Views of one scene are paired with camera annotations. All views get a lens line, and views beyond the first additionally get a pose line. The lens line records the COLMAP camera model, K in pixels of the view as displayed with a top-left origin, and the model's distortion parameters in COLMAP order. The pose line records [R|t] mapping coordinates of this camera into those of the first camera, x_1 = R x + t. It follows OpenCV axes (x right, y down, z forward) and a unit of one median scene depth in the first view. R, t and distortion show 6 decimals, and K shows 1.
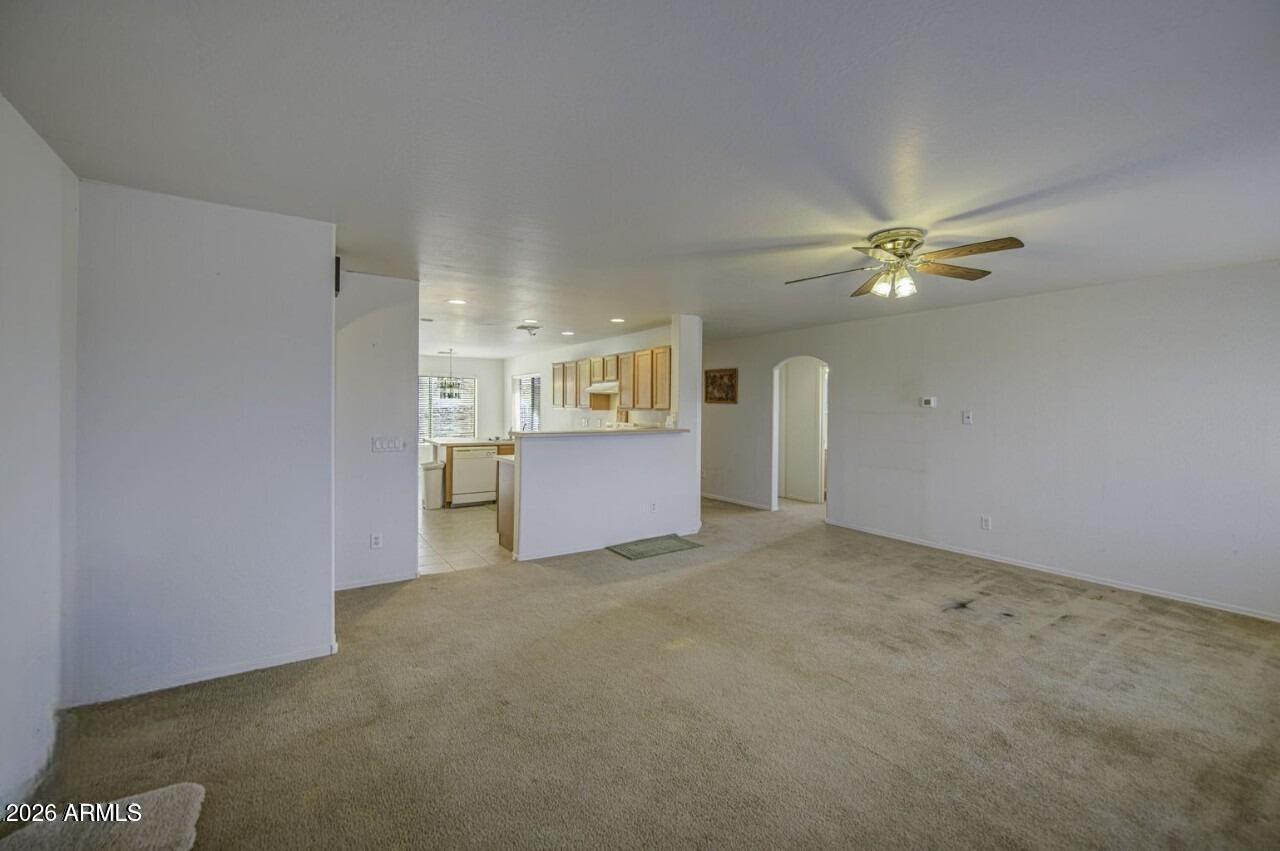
lens RADIAL K [[528.7, 0, 643.7], [0, 528.7, 423.6], [0, 0, 1]] dist [0.000872, -0.000283]
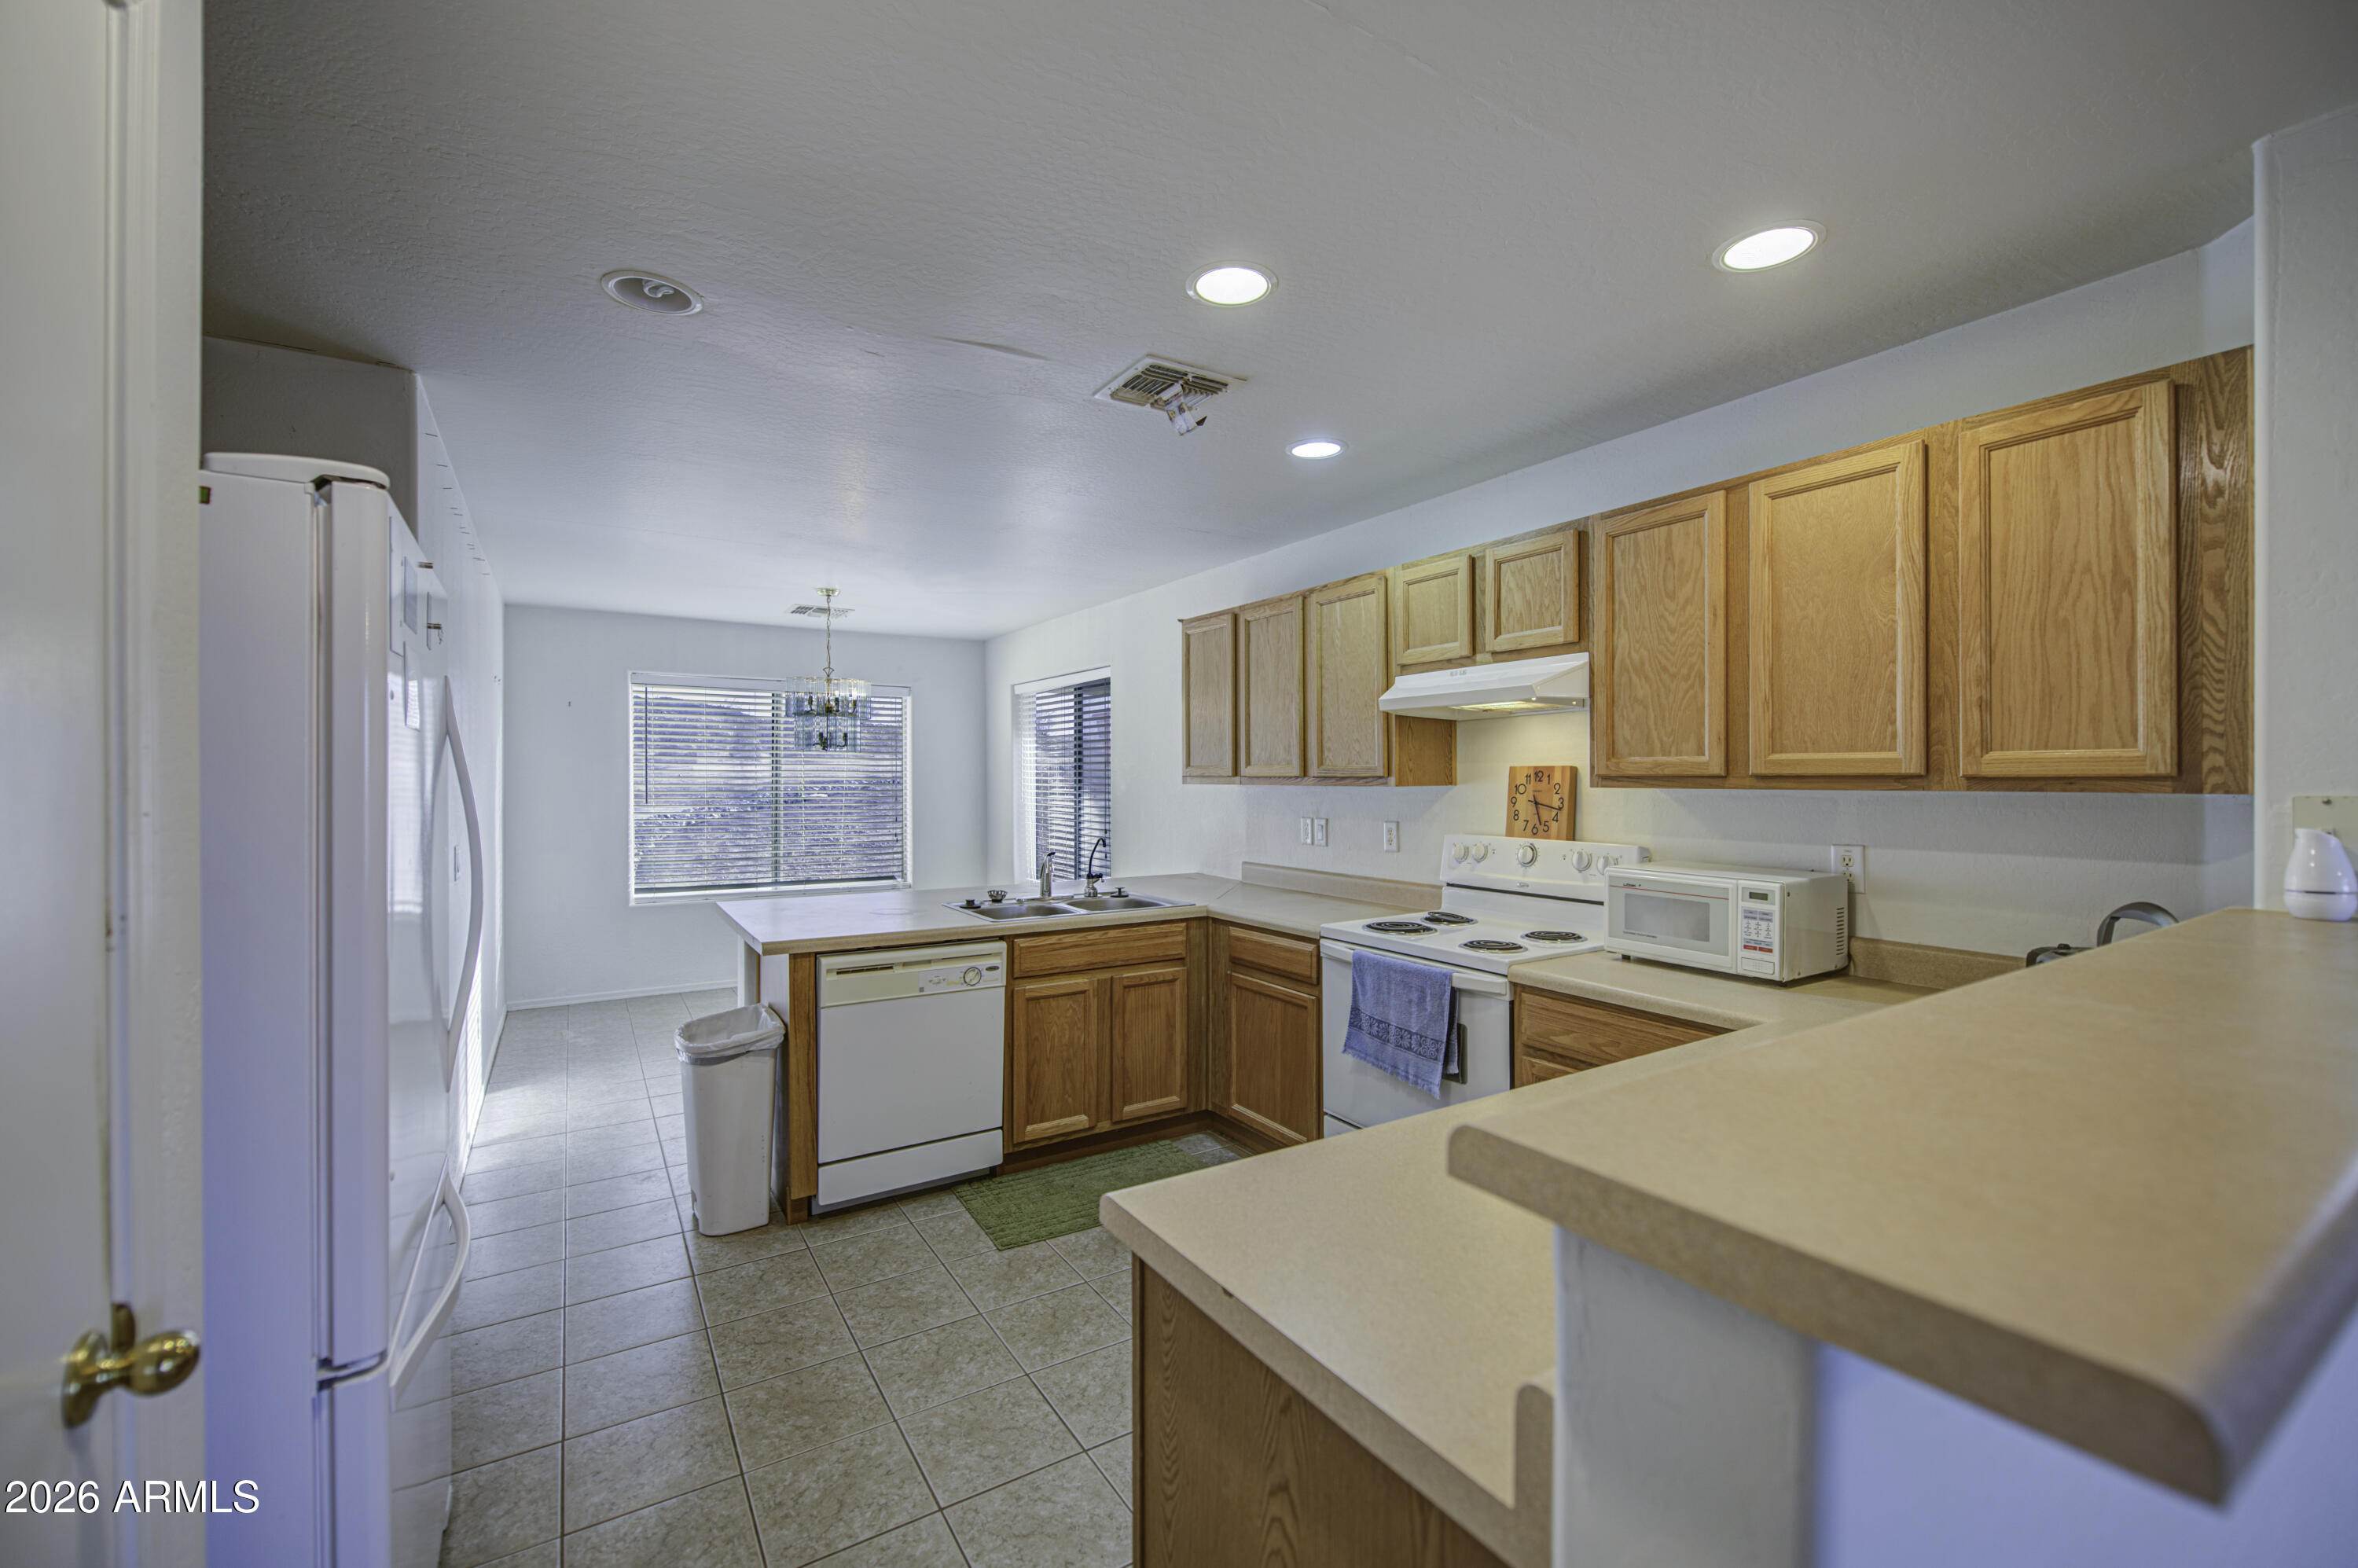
lens RADIAL K [[974.0, 0, 1185.8], [0, 974.0, 780.5], [0, 0, 1]] dist [0.000872, -0.000283]
pose [[0.999742, -0.010222, -0.020282, -0.185284], [0.009681, 0.999598, -0.026633, -0.016995], [0.020546, 0.026429, 0.999440, 0.556111]]
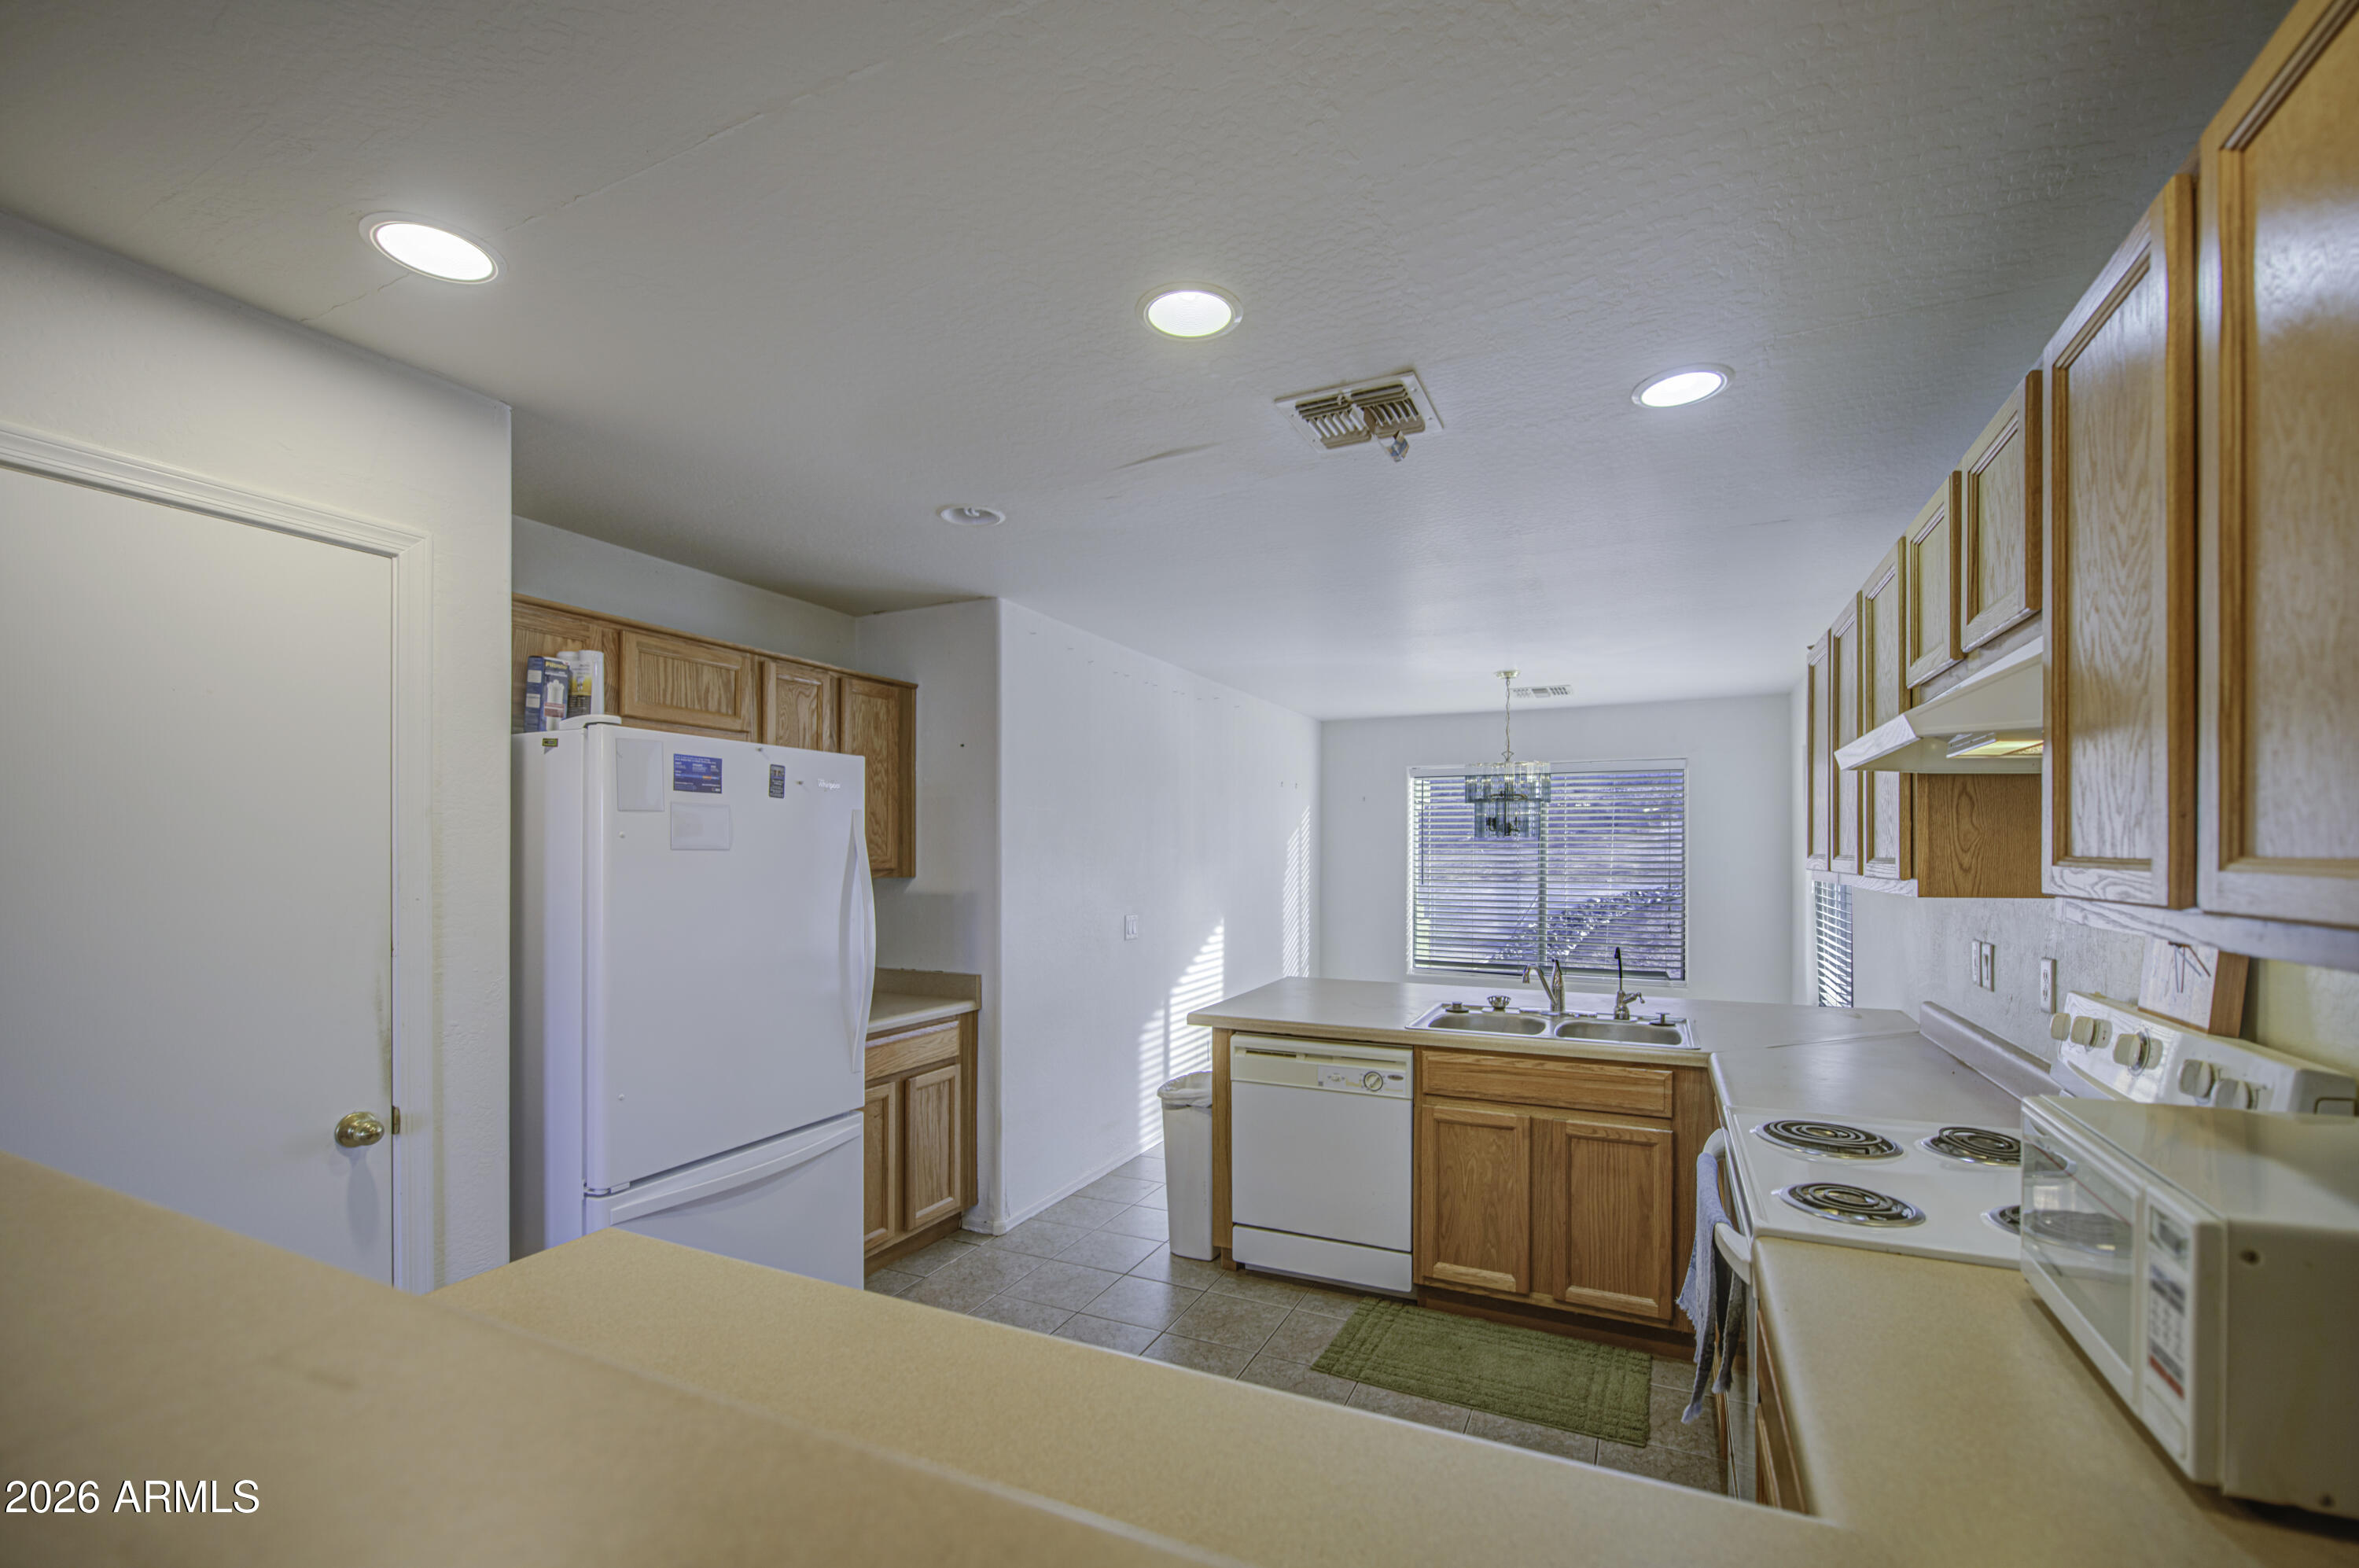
lens RADIAL K [[988.1, 0, 1190.2], [0, 988.1, 860.8], [0, 0, 1]] dist [0.000483, -0.000055]
pose [[0.515244, -0.006658, -0.857018, 0.026318], [-0.016879, 0.999697, -0.017914, -0.026376], [0.856877, 0.023695, 0.514975, 0.706299]]
